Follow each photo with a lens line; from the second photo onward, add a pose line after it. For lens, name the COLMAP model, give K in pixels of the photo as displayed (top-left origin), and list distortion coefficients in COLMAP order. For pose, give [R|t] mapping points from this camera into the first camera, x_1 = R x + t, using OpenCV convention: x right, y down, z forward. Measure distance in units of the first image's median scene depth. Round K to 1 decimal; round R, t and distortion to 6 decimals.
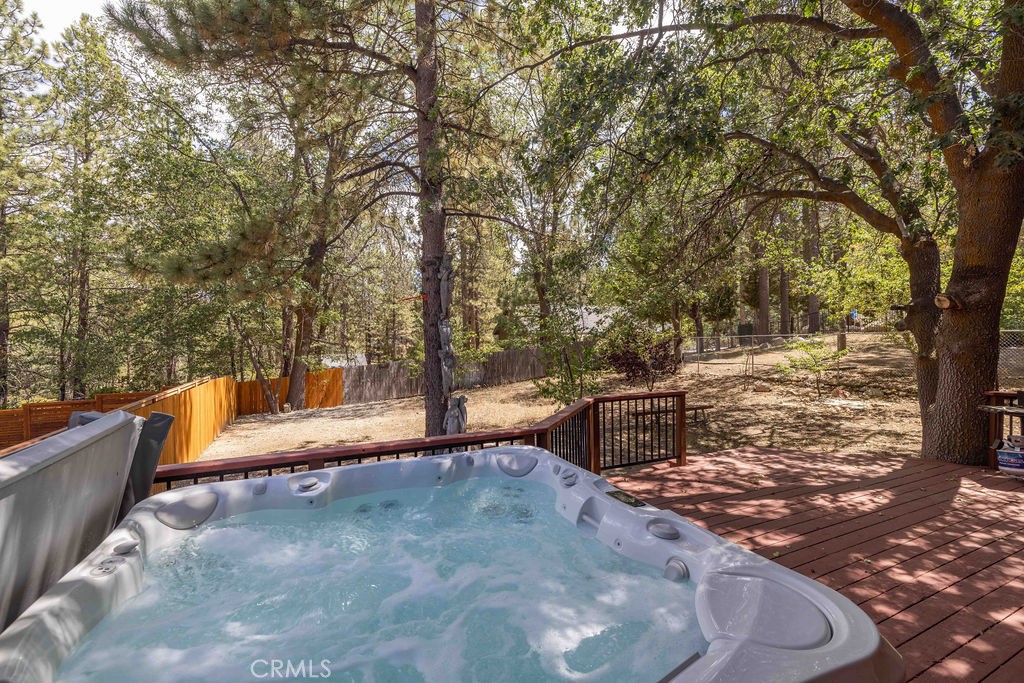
lens RADIAL K [[441.7, 0, 509.2], [0, 441.7, 339.0], [0, 0, 1]] dist [0.000706, 0.000386]
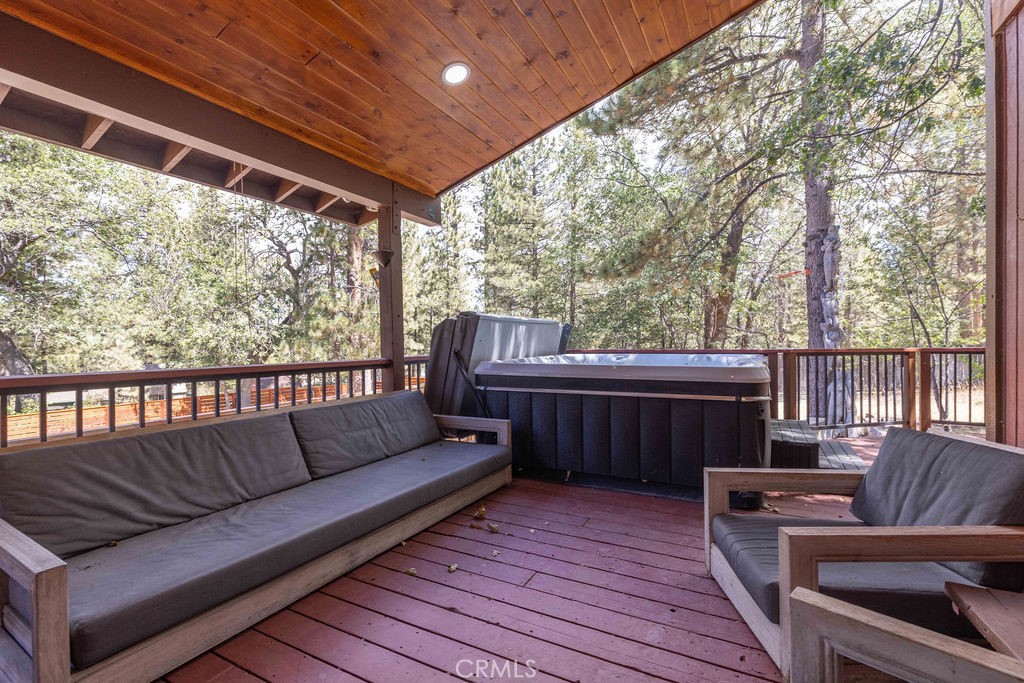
lens RADIAL K [[441.7, 0, 509.2], [0, 441.7, 339.0], [0, 0, 1]] dist [0.000706, 0.000386]
pose [[0.606996, -0.000880, -0.794704, 0.585252], [0.009348, 0.999938, 0.006033, 0.136948], [0.794650, -0.011091, 0.606967, -0.458241]]
